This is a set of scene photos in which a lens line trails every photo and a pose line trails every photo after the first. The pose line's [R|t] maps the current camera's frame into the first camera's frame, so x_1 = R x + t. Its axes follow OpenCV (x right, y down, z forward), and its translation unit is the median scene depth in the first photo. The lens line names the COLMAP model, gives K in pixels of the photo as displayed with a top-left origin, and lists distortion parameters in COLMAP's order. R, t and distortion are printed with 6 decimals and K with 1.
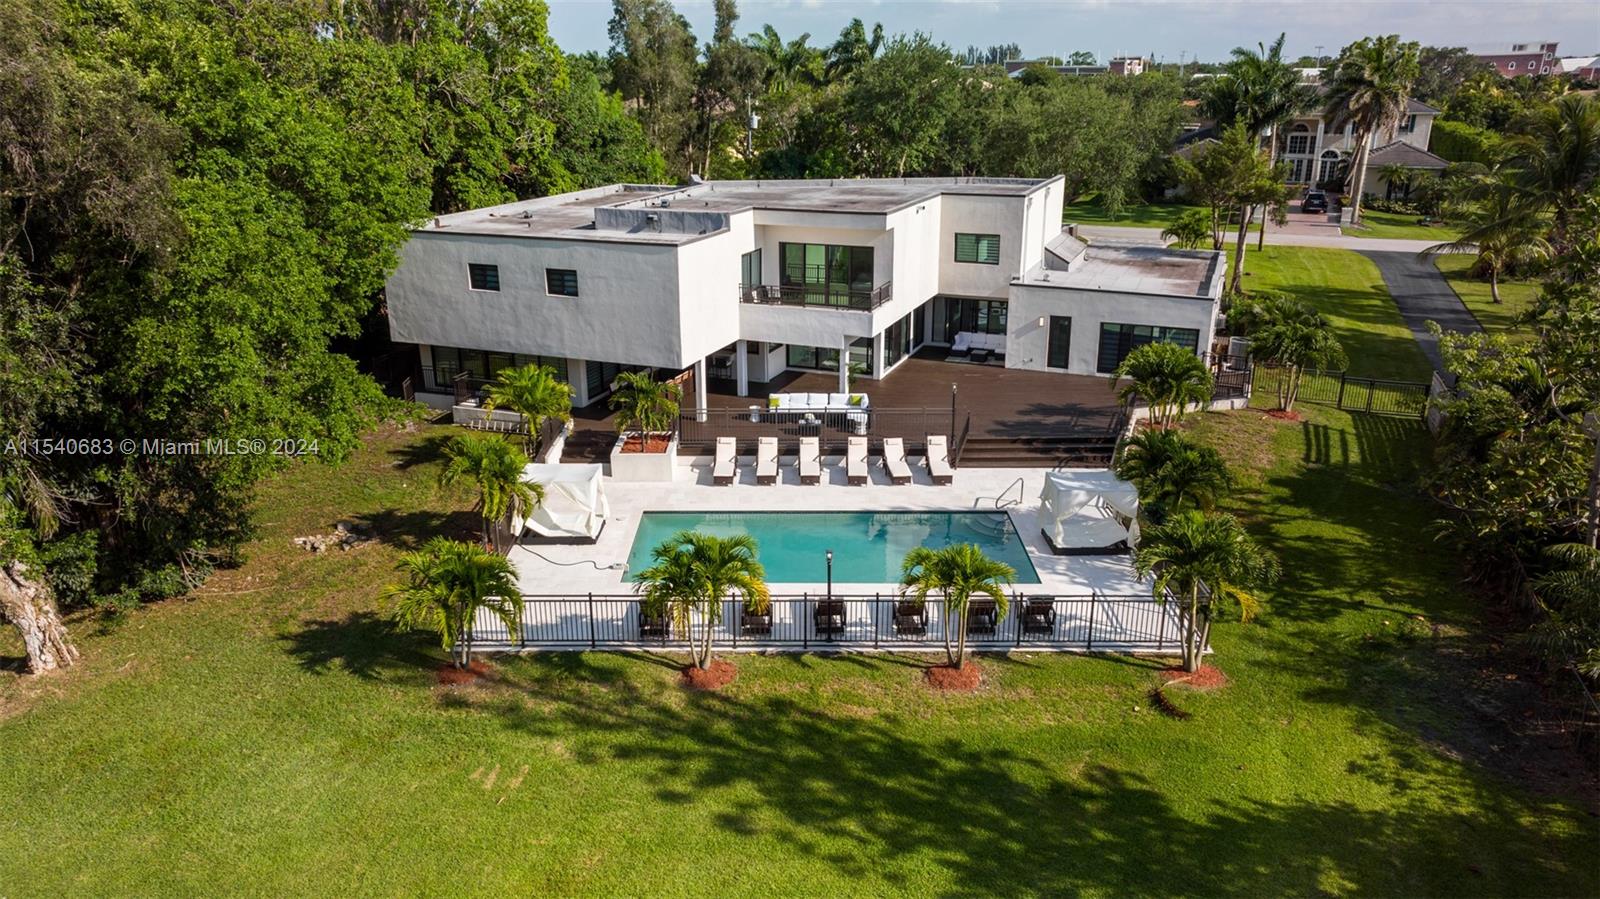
lens RADIAL K [[1146.4, 0, 801.0], [0, 1146.4, 442.1], [0, 0, 1]] dist [-0.041609, 0.094583]
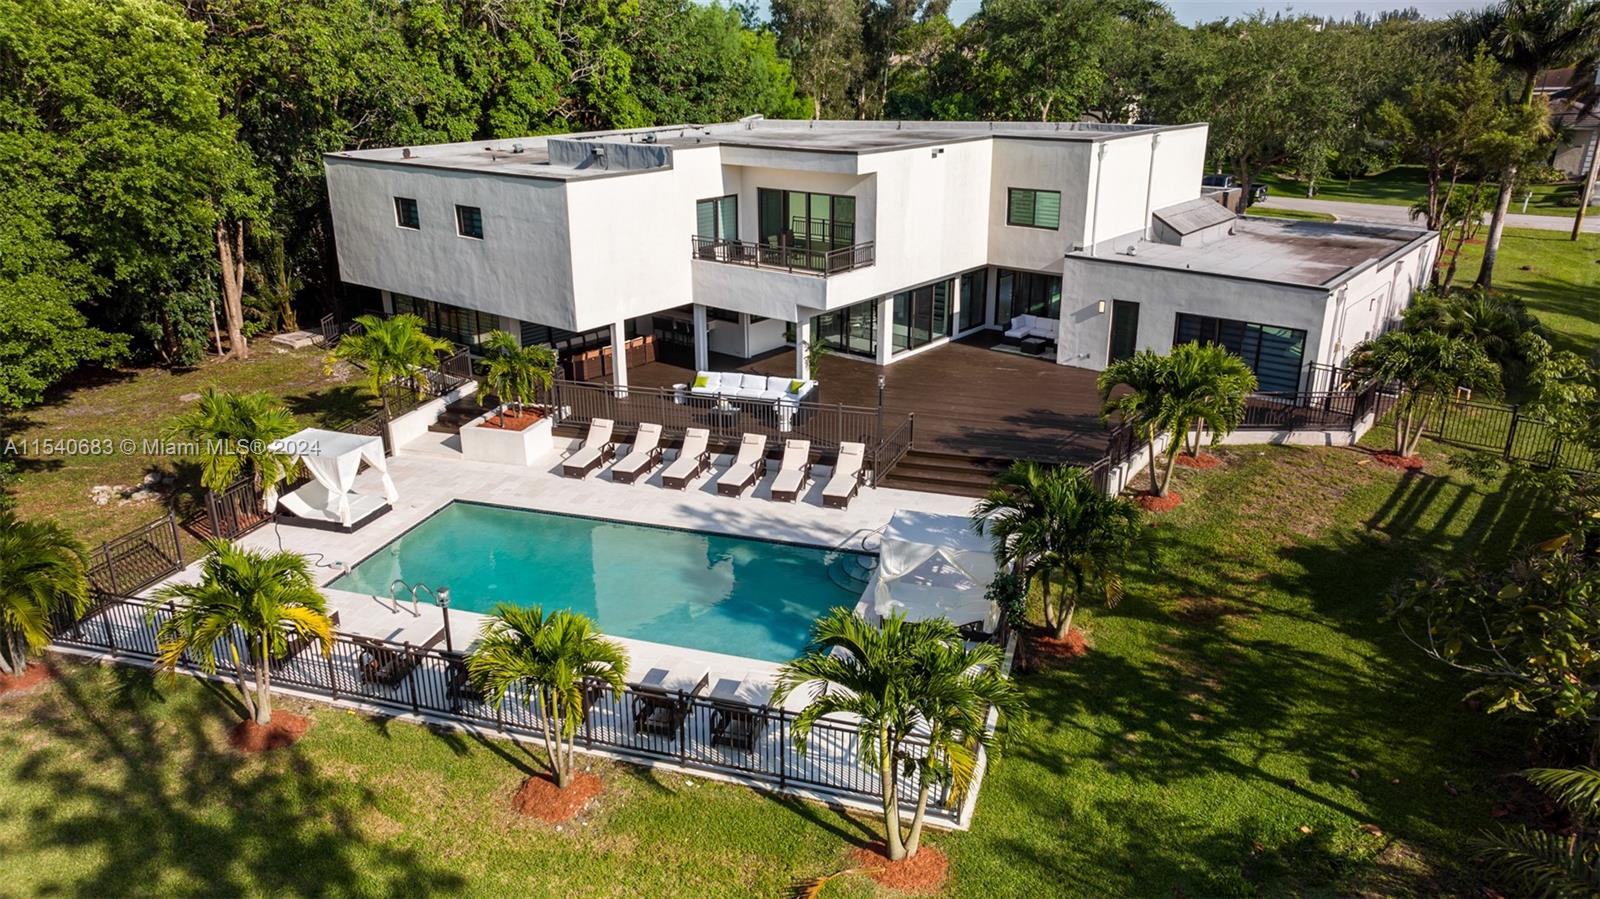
lens RADIAL K [[1146.4, 0, 801.0], [0, 1146.4, 442.1], [0, 0, 1]] dist [-0.041609, 0.094583]
pose [[0.956321, 0.096772, -0.275835, 0.263105], [-0.090549, 0.995268, 0.035242, -0.026133], [0.277940, -0.008726, 0.960559, 0.228931]]
